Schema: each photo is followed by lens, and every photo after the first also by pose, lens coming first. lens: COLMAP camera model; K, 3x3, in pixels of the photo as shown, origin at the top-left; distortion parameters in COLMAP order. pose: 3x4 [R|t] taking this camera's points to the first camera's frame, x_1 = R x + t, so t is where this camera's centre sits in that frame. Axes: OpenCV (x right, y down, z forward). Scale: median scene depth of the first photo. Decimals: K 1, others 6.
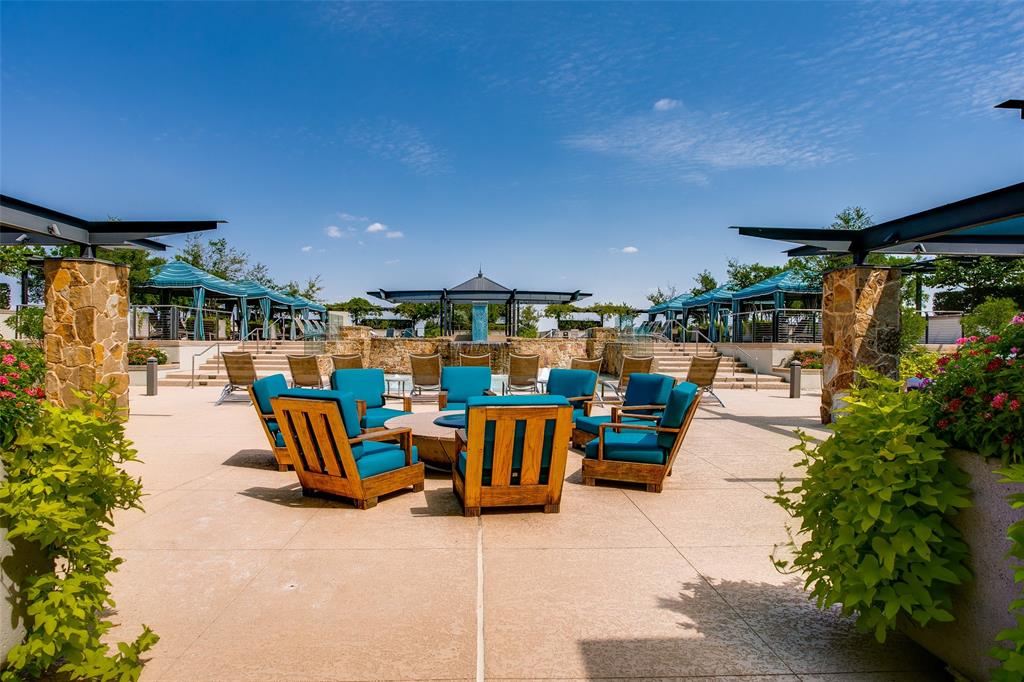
lens RADIAL K [[544.2, 0, 530.7], [0, 544.2, 339.2], [0, 0, 1]] dist [0.000324, 0.000823]
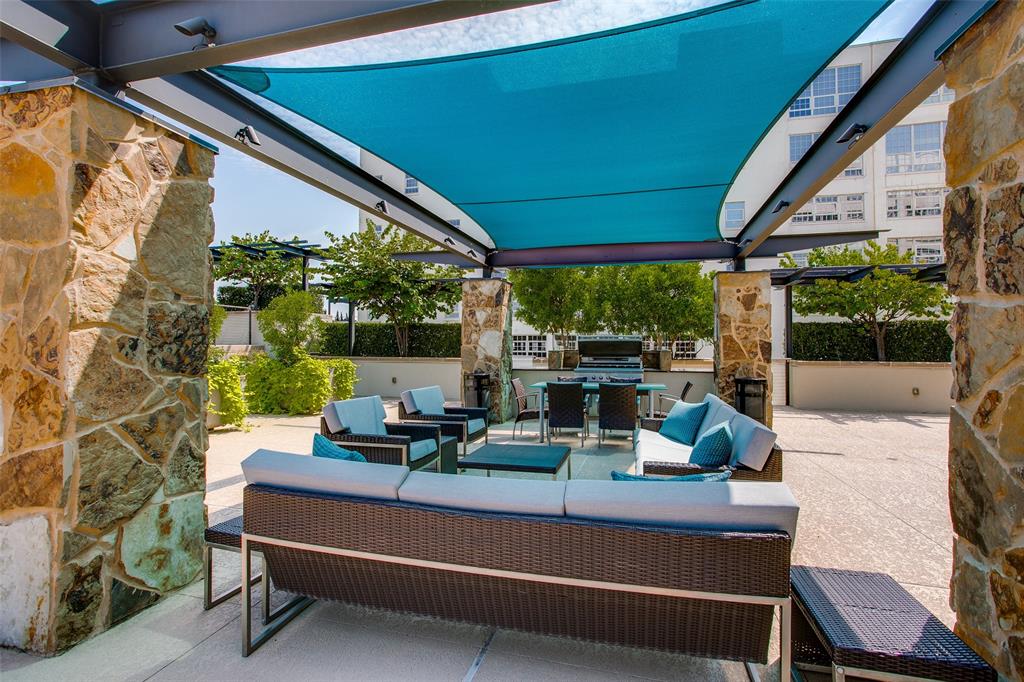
lens RADIAL K [[544.2, 0, 530.7], [0, 544.2, 339.2], [0, 0, 1]] dist [0.000324, 0.000823]
pose [[0.387244, 0.003813, 0.921969, 0.206030], [-0.005579, 0.999983, -0.001792, 0.001000], [-0.921960, -0.004450, 0.387259, 0.321200]]
